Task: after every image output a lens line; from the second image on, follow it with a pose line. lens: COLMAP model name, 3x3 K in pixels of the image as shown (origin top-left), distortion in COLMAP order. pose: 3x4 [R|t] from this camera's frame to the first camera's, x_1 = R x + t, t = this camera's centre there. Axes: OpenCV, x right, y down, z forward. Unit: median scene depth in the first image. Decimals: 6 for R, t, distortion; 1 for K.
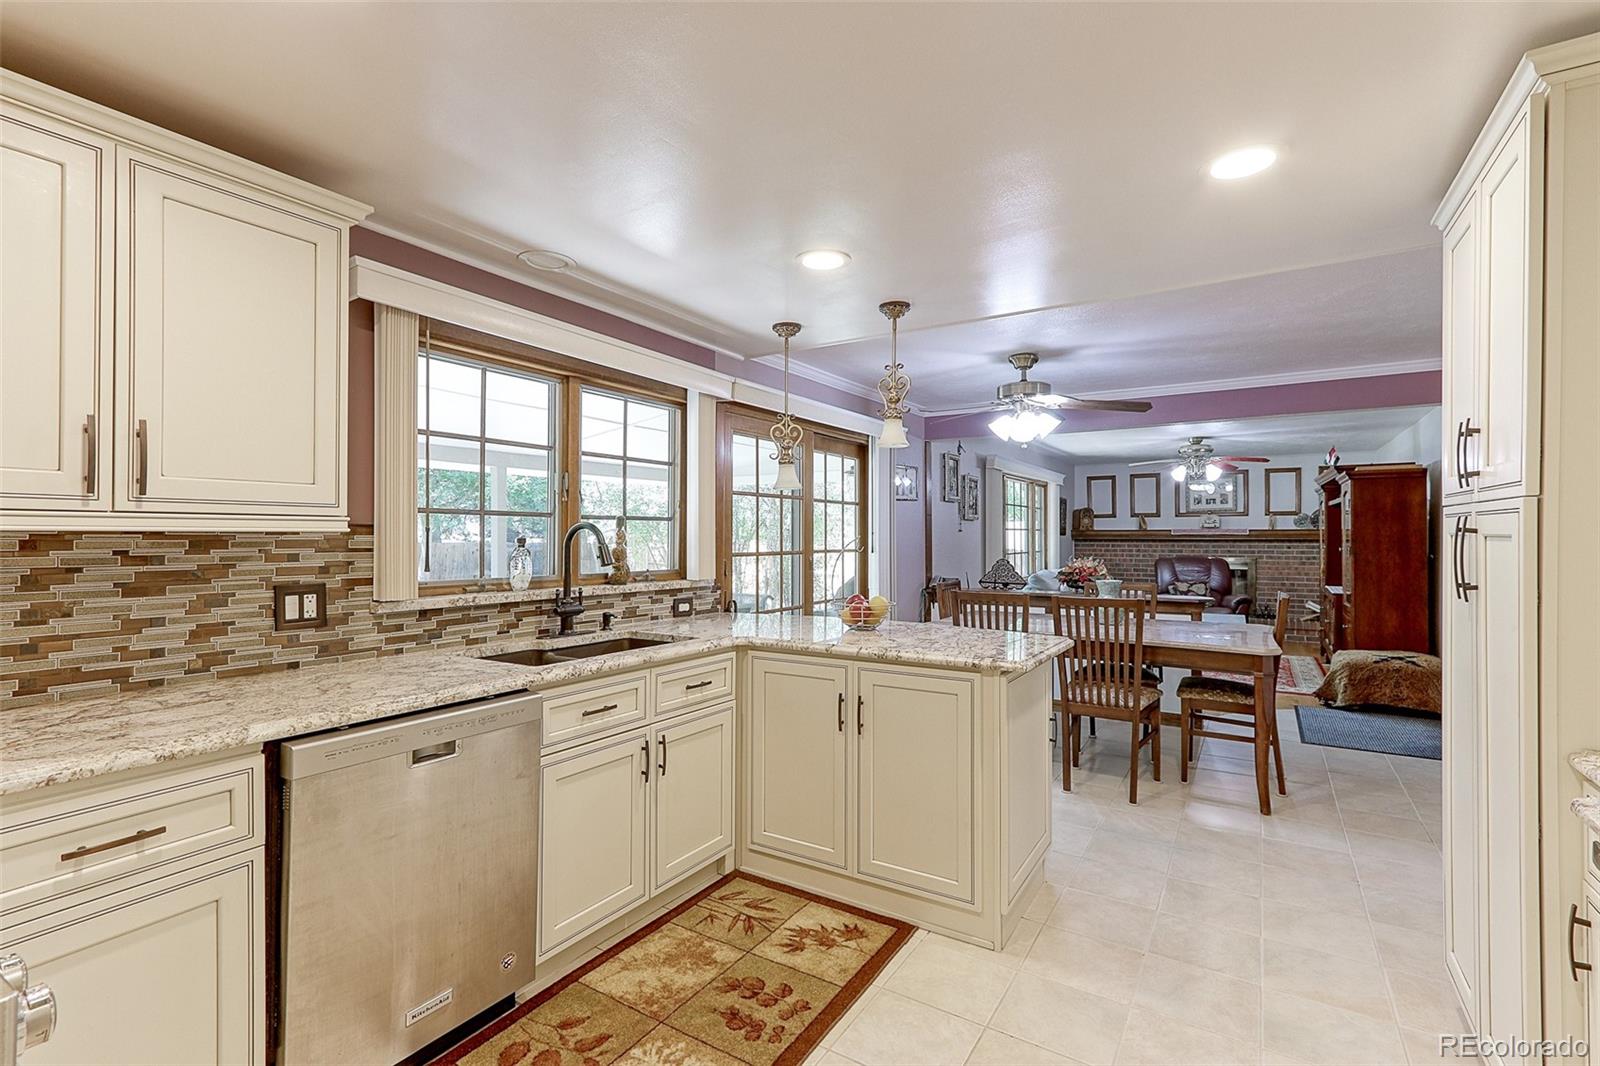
lens RADIAL K [[748.8, 0, 794.4], [0, 748.8, 529.7], [0, 0, 1]] dist [-0.007829, 0.000143]
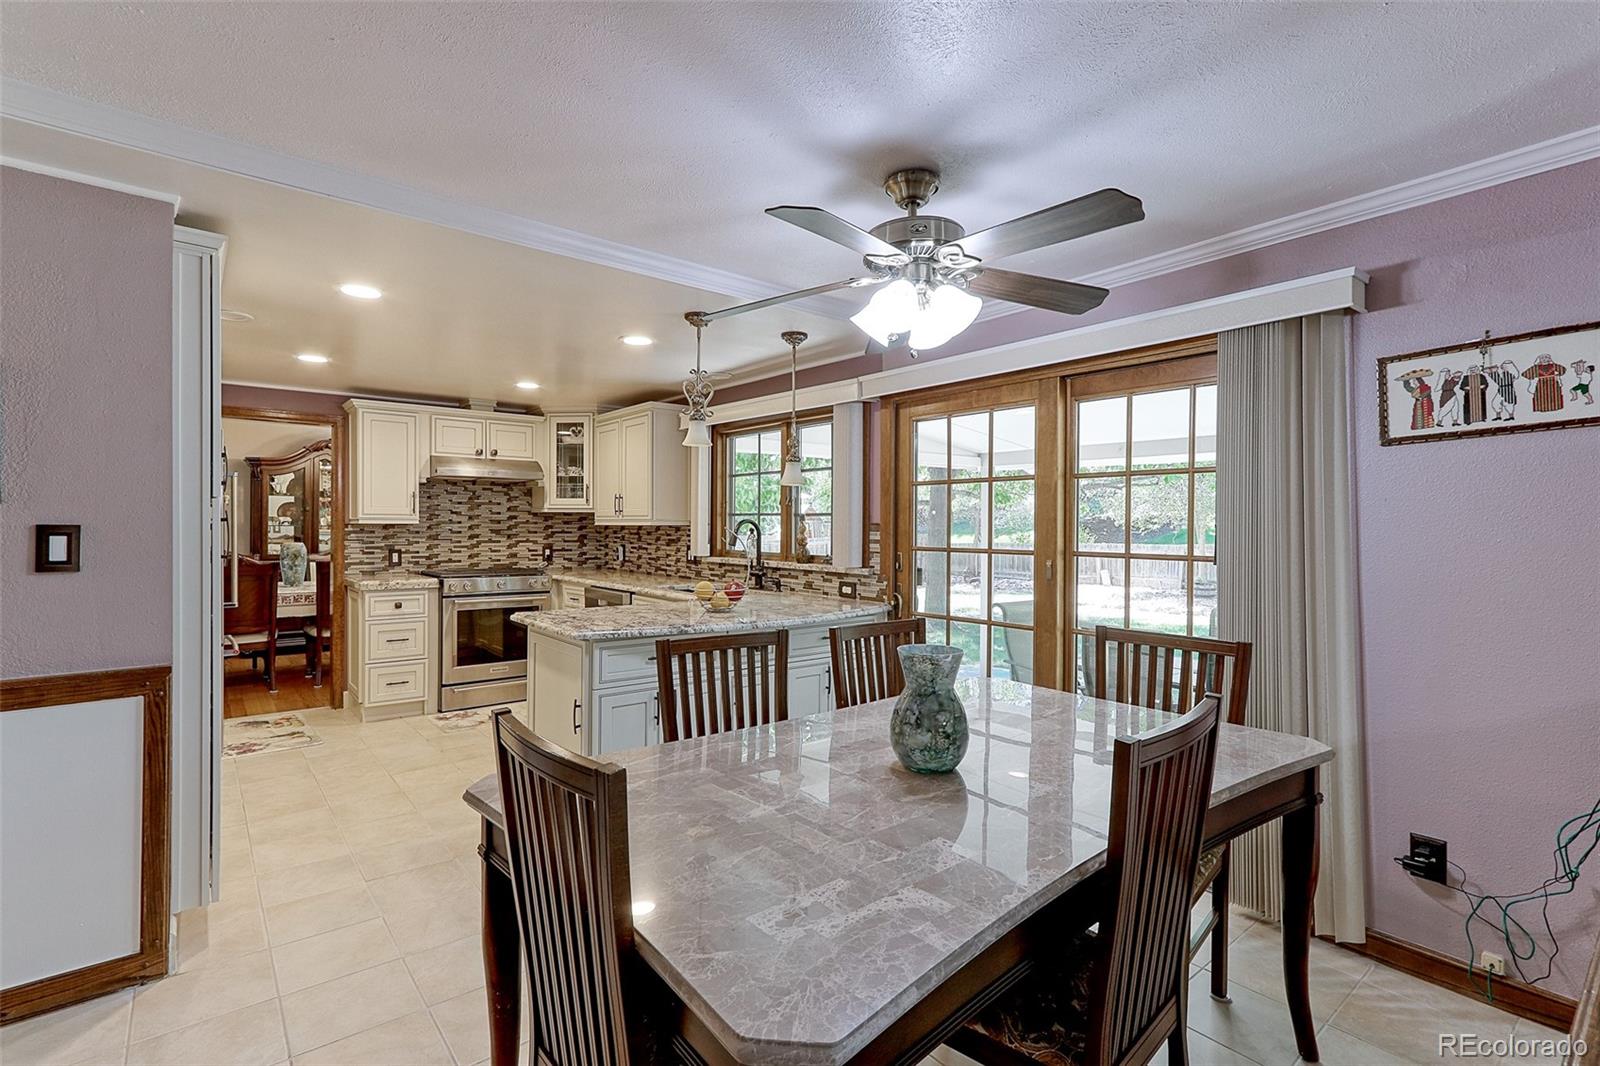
lens RADIAL K [[748.8, 0, 791.5], [0, 748.8, 530.1], [0, 0, 1]] dist [-0.007829, 0.000143]
pose [[-0.324312, 0.000898, -0.945950, 0.982925], [-0.000287, 0.999999, 0.001047, 0.009511], [0.945950, 0.000611, -0.324312, 1.296158]]
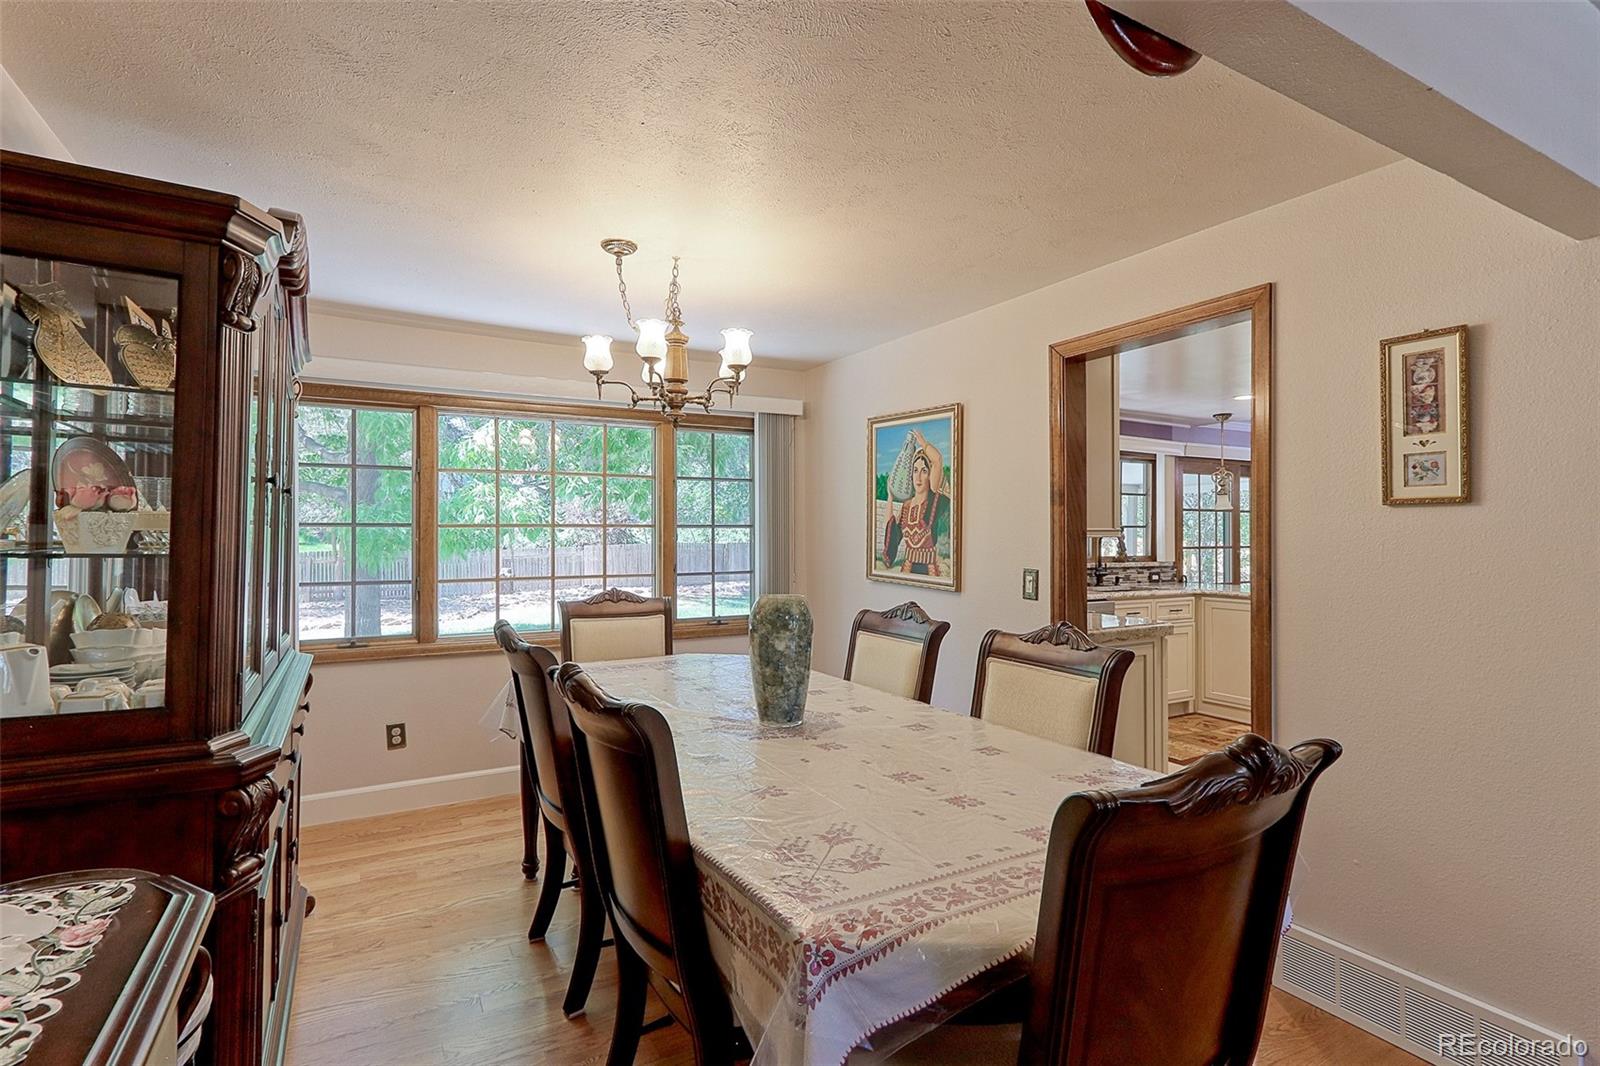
lens RADIAL K [[748.8, 0, 807.5], [0, 748.8, 526.4], [0, 0, 1]] dist [-0.007829, 0.000143]
pose [[0.878047, -0.002533, -0.478568, -0.025053], [0.002631, 0.999996, -0.000465, -0.016392], [0.478568, -0.000851, 0.878050, -0.917778]]
